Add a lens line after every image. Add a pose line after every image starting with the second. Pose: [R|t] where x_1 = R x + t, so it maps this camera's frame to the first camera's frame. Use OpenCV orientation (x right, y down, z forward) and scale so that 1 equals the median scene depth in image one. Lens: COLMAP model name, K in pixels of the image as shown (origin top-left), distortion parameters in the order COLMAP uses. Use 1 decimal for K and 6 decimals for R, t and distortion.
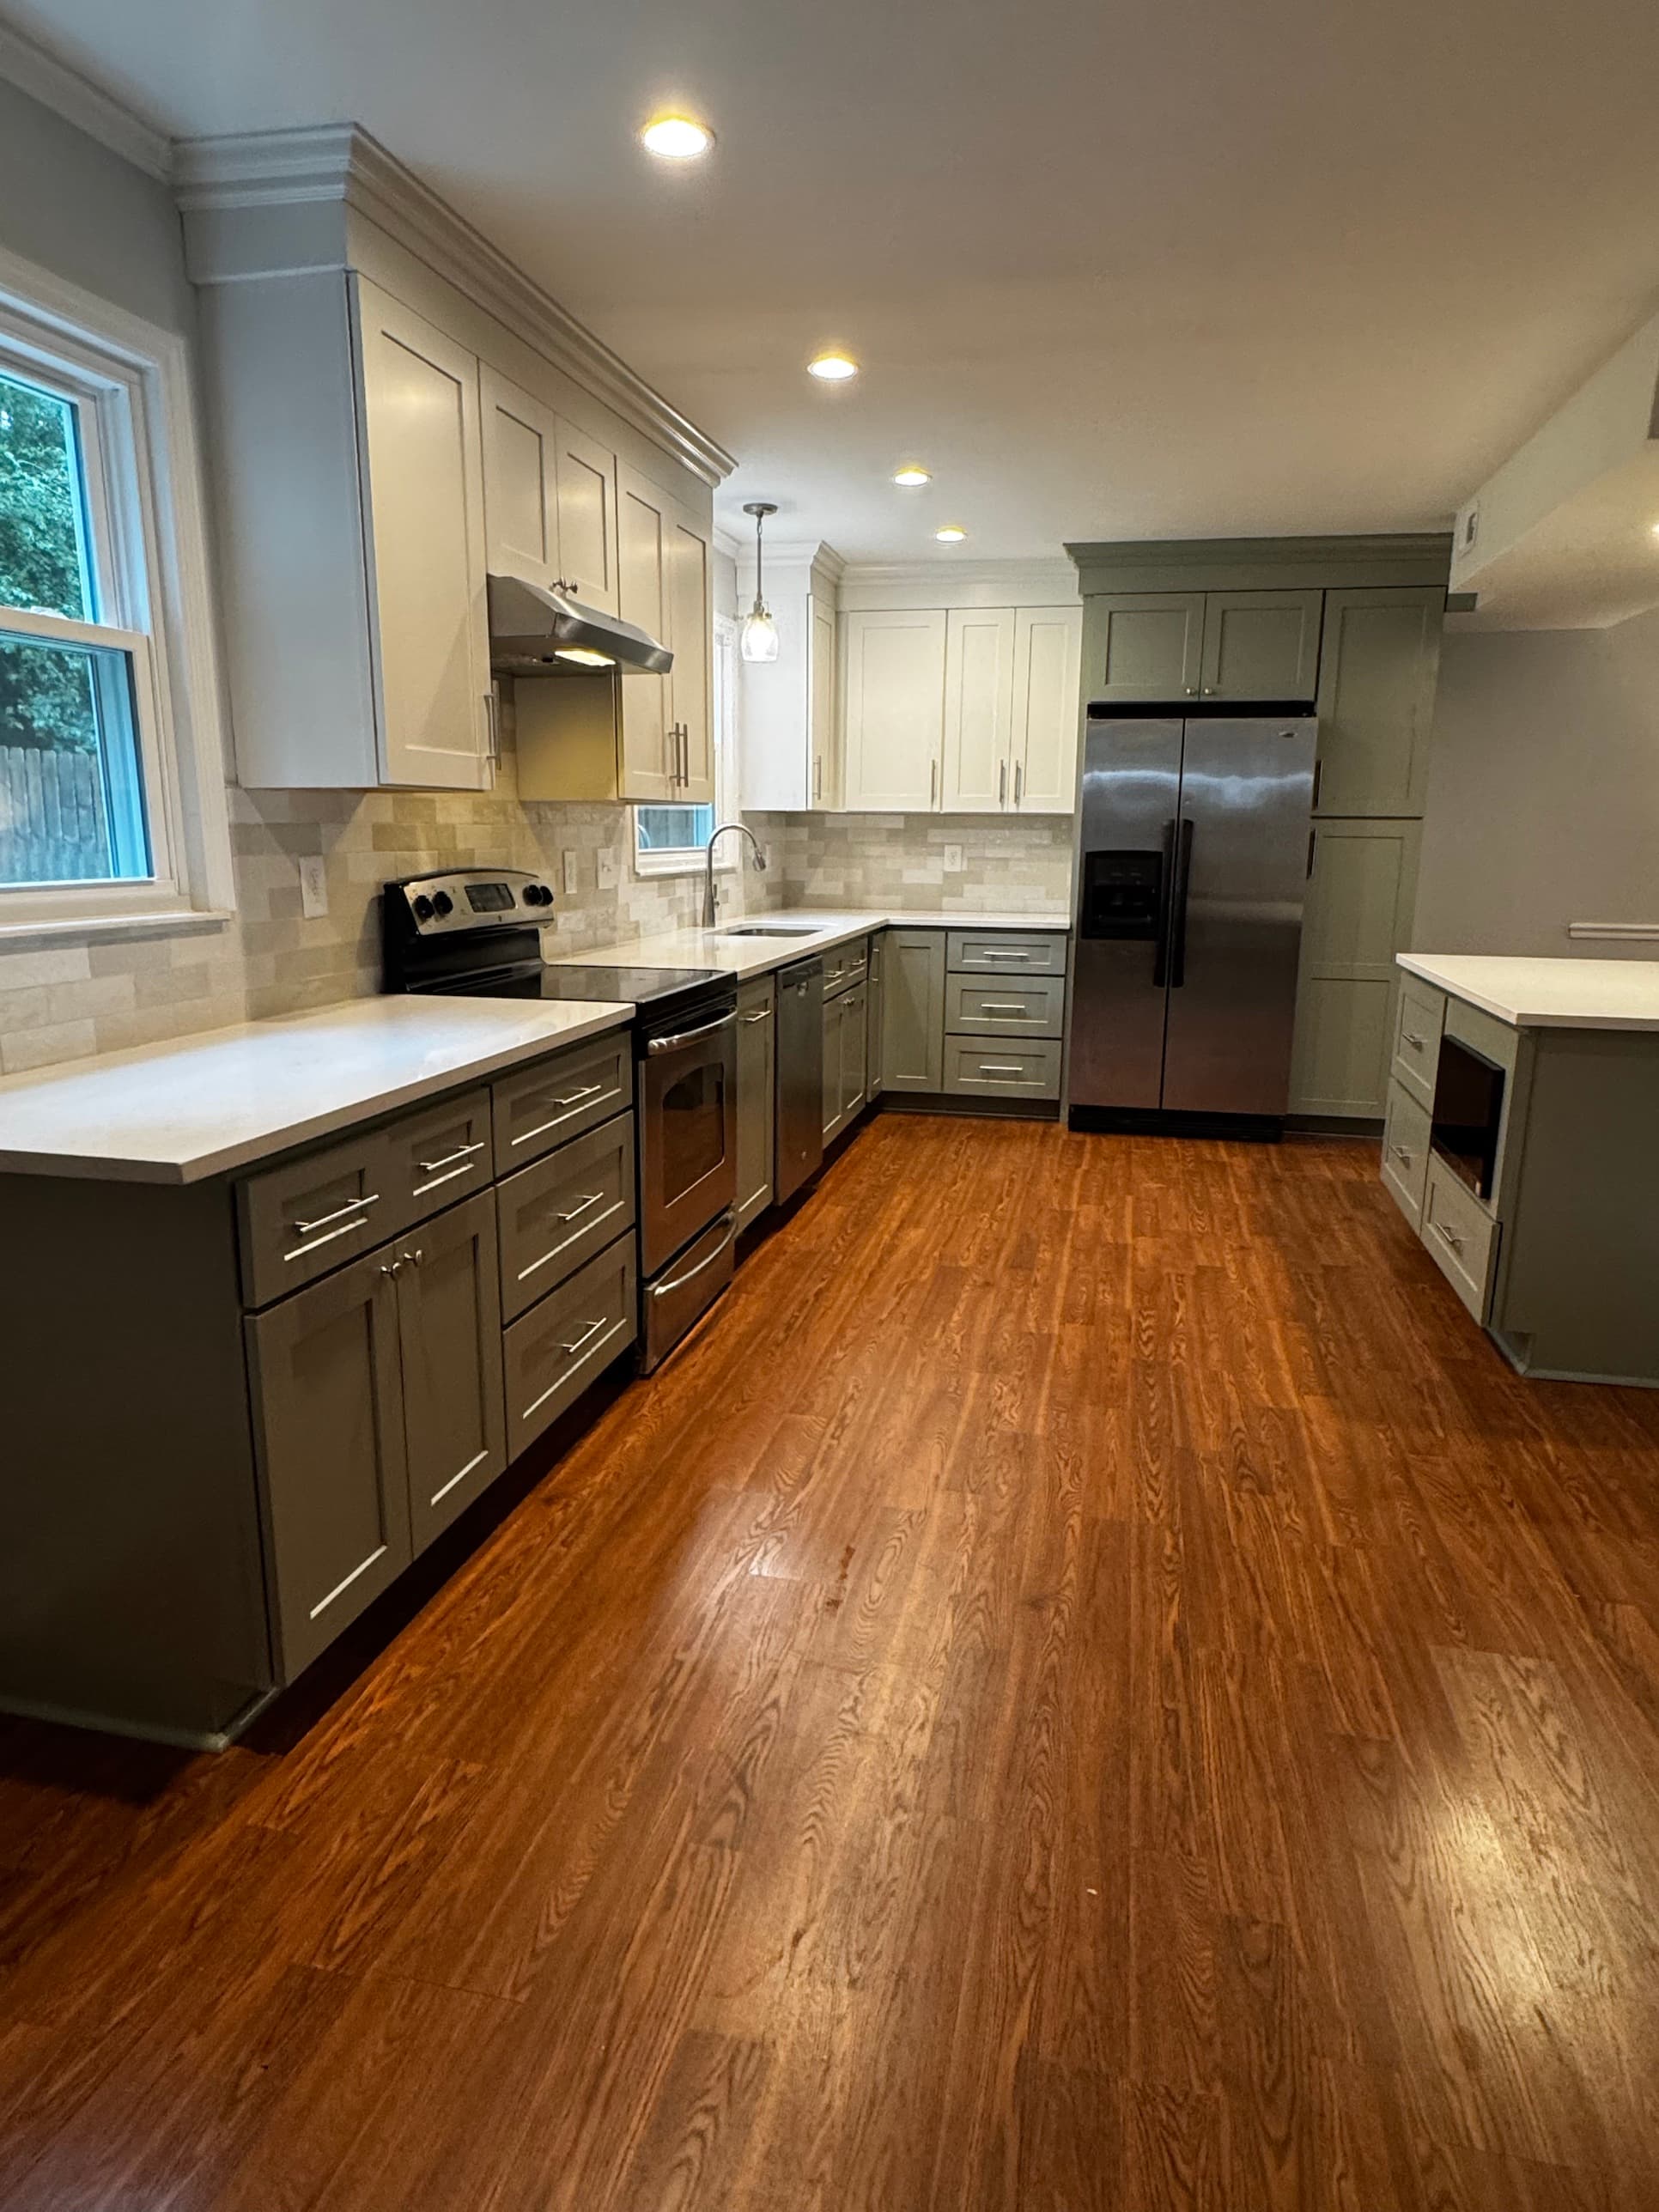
lens RADIAL K [[1363.8, 0, 831.4], [0, 1363.8, 1111.2], [0, 0, 1]] dist [0.000570, -0.001483]
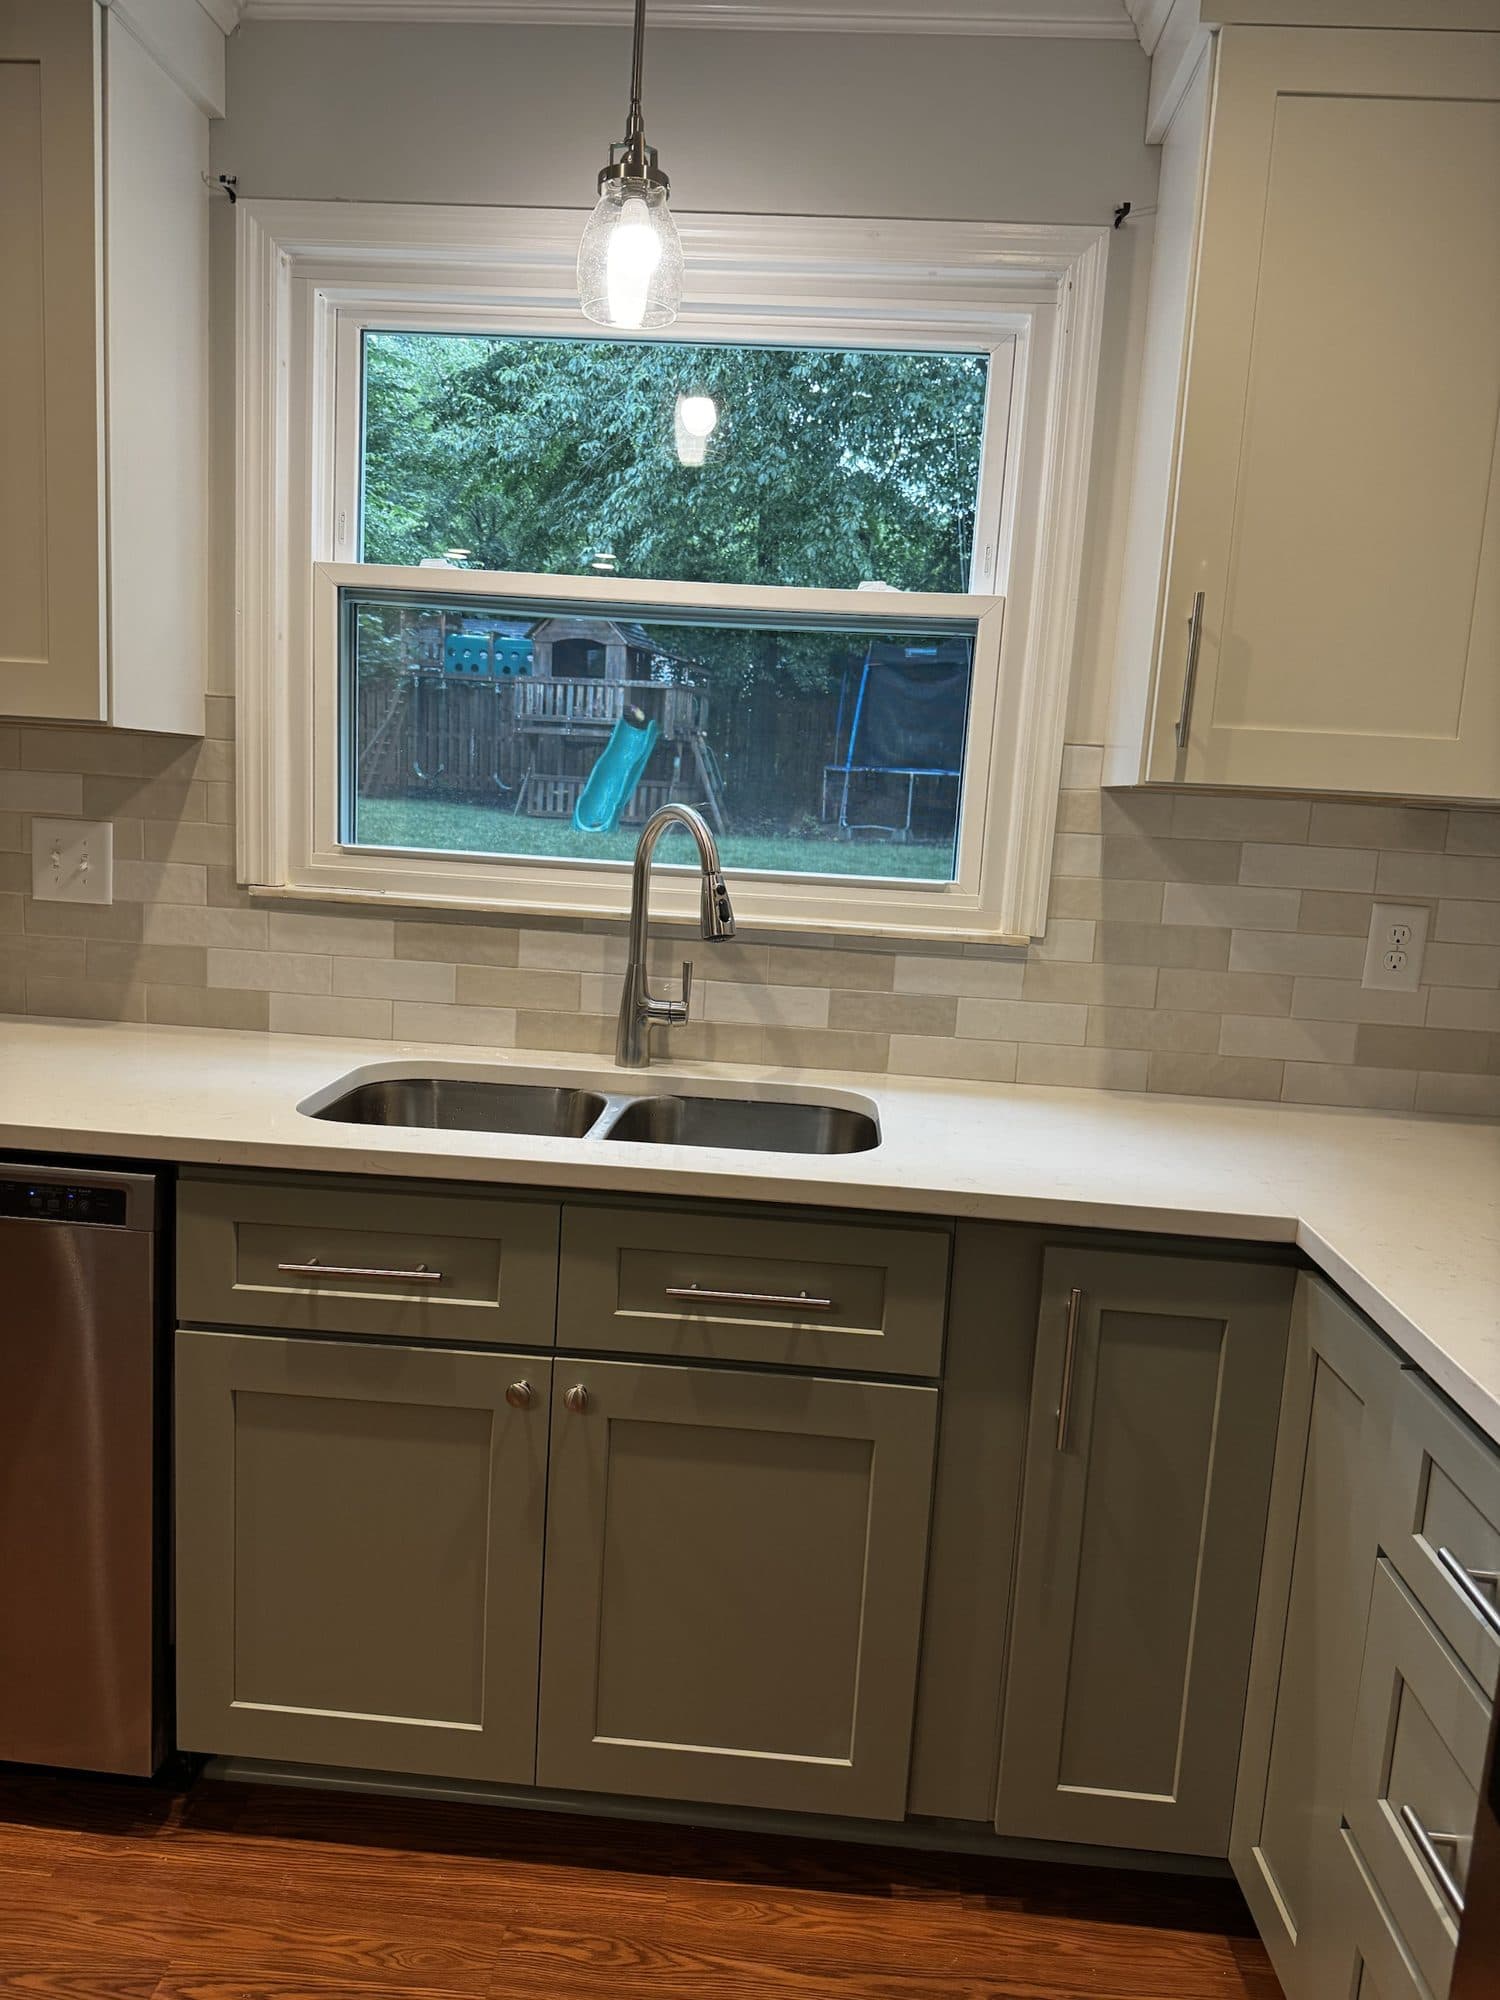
lens RADIAL K [[1414.8, 0, 746.4], [0, 1414.8, 1011.6], [0, 0, 1]] dist [0.019049, -0.009822]
pose [[0.142087, 0.146991, -0.978879, 0.519019], [-0.258326, 0.960149, 0.106682, -0.343278], [0.955552, 0.237712, 0.174397, 1.634752]]
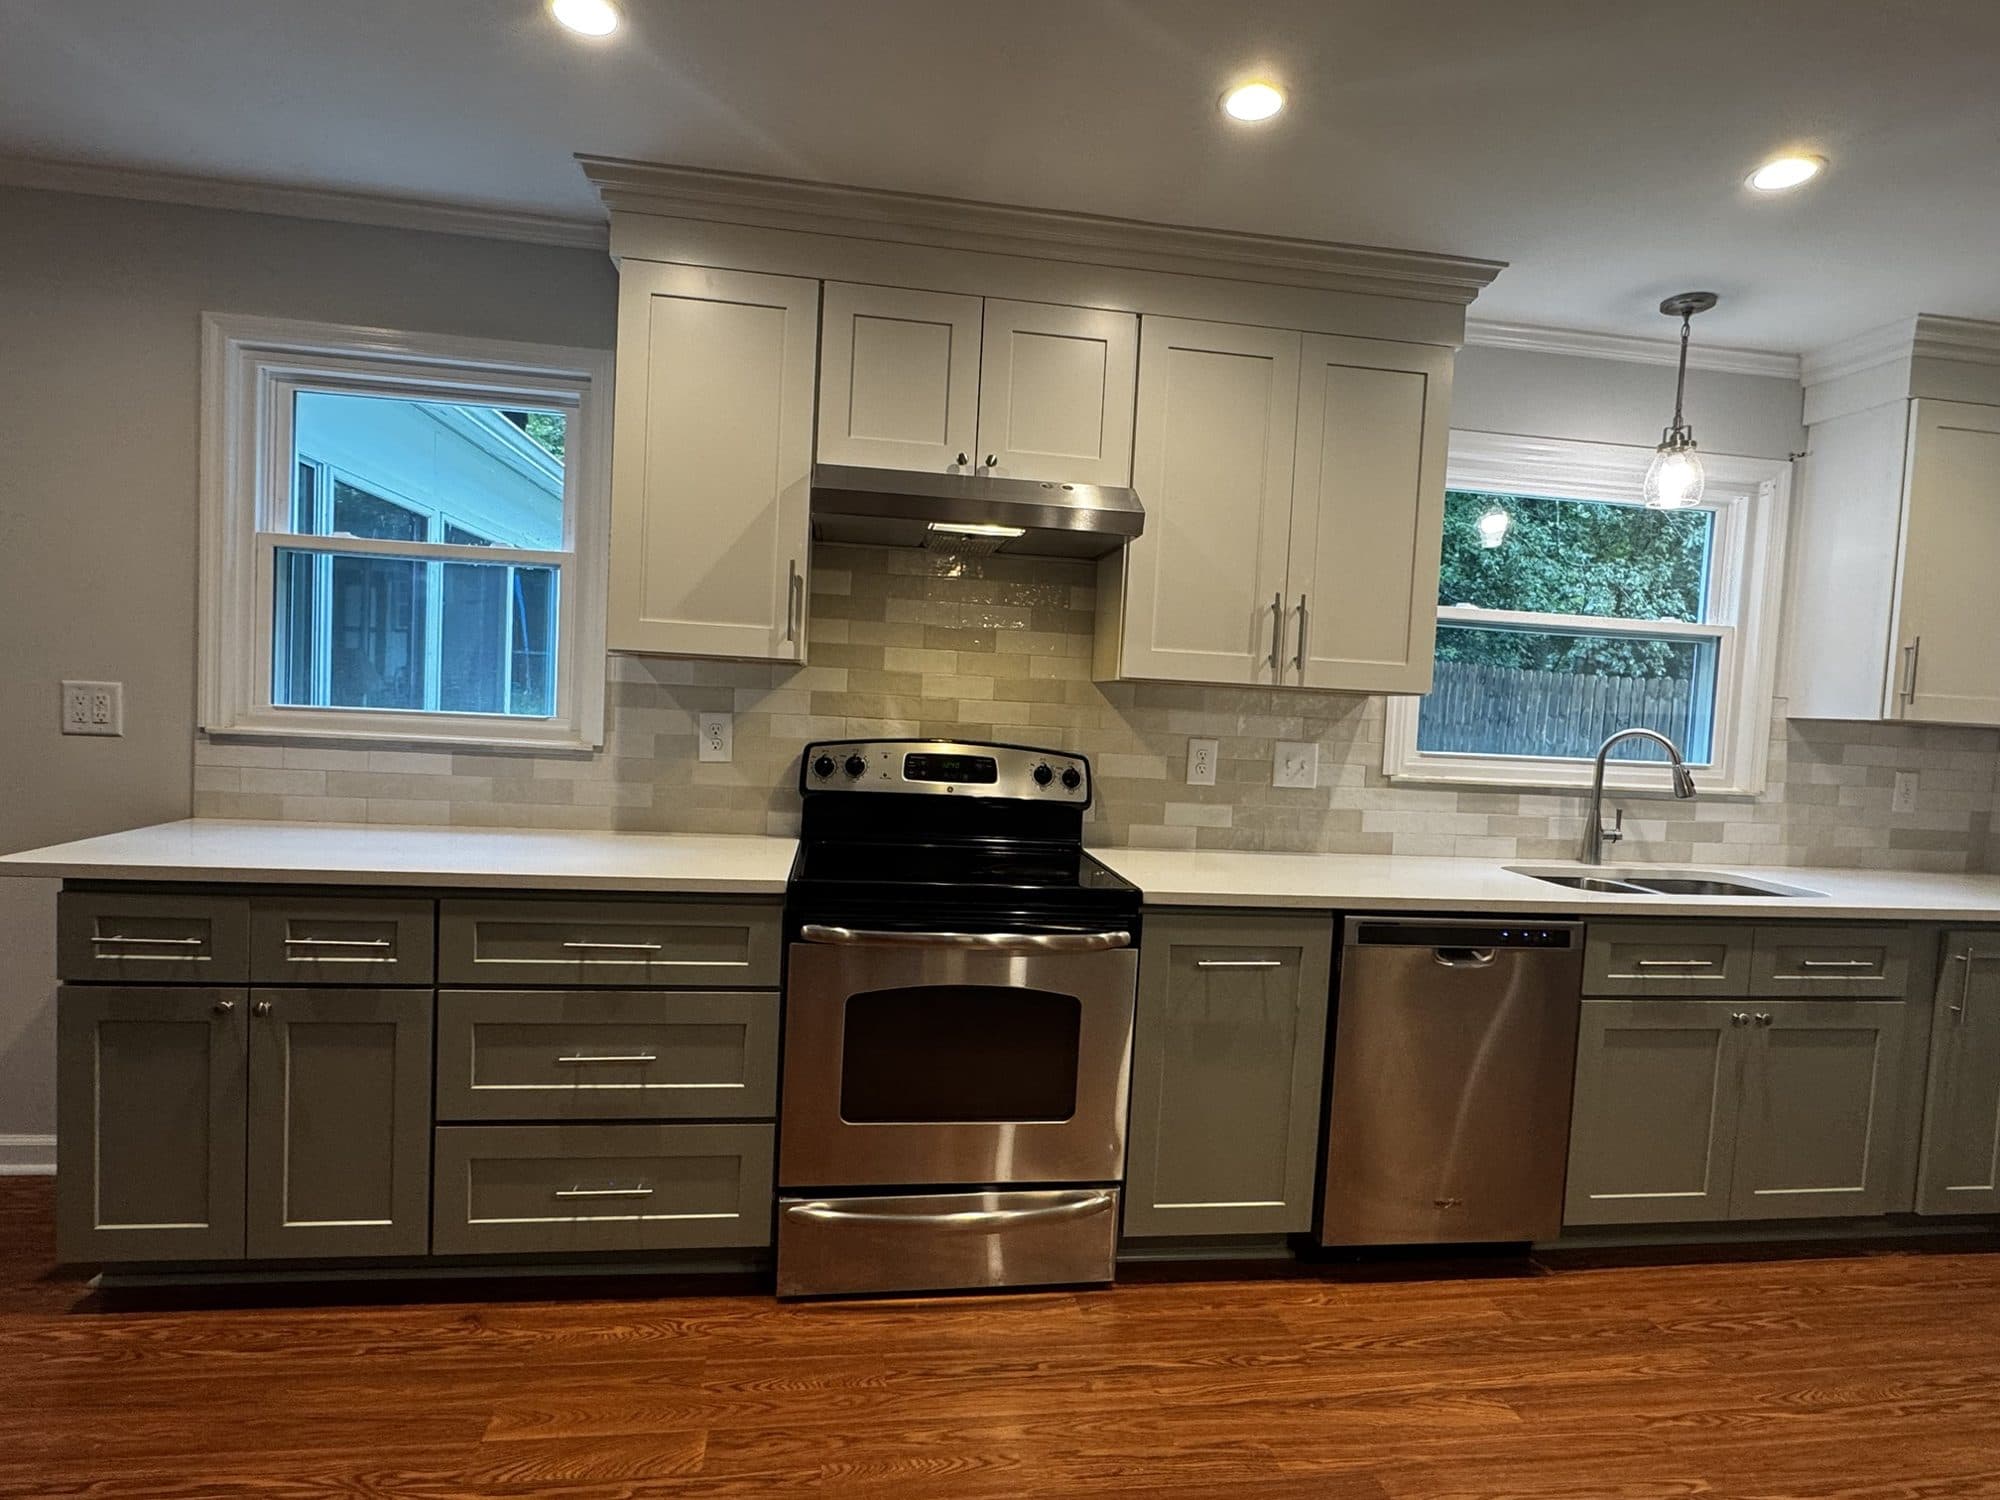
lens RADIAL K [[1031.3, 0, 995.4], [0, 1031.3, 750.1], [0, 0, 1]] dist [-0.005160, 0.000155]
pose [[0.348329, 0.053692, -0.935834, 0.542373], [-0.237750, 0.970773, -0.032797, -0.170424], [0.906721, 0.233918, 0.350913, 0.842496]]
